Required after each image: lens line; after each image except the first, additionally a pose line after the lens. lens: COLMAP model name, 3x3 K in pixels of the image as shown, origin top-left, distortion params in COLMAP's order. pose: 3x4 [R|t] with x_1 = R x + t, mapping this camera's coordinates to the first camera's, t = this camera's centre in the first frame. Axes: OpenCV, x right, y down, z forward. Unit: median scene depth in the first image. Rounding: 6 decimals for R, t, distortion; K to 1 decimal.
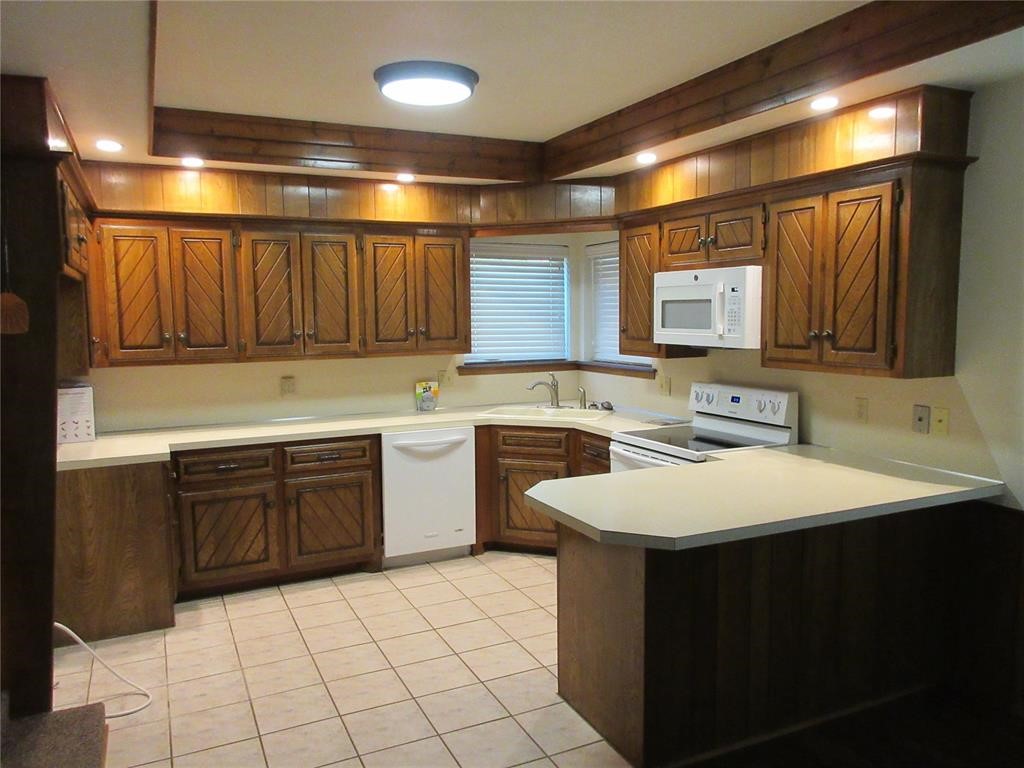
lens RADIAL K [[779.6, 0, 516.0], [0, 779.6, 384.4], [0, 0, 1]] dist [0.028944, -0.007827]
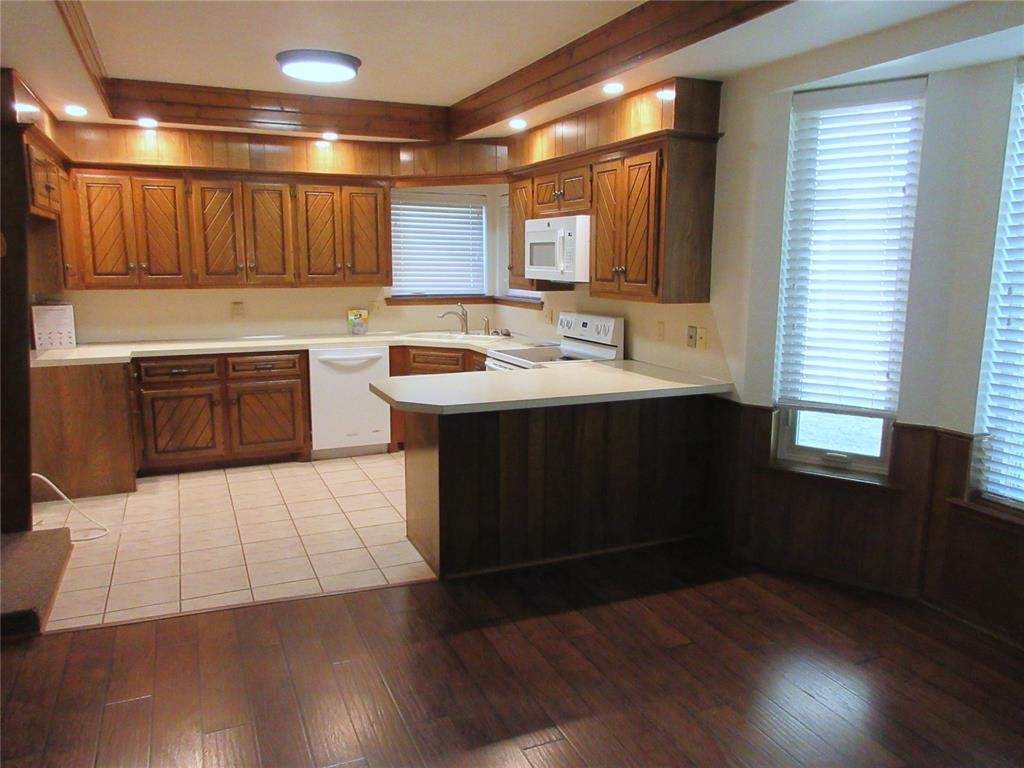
lens RADIAL K [[779.6, 0, 515.8], [0, 779.6, 385.7], [0, 0, 1]] dist [0.028944, -0.007827]
pose [[0.999259, 0.020092, -0.032843, 0.212592], [-0.017794, 0.997469, 0.068842, 0.032042], [0.034143, -0.068207, 0.997087, -0.237287]]
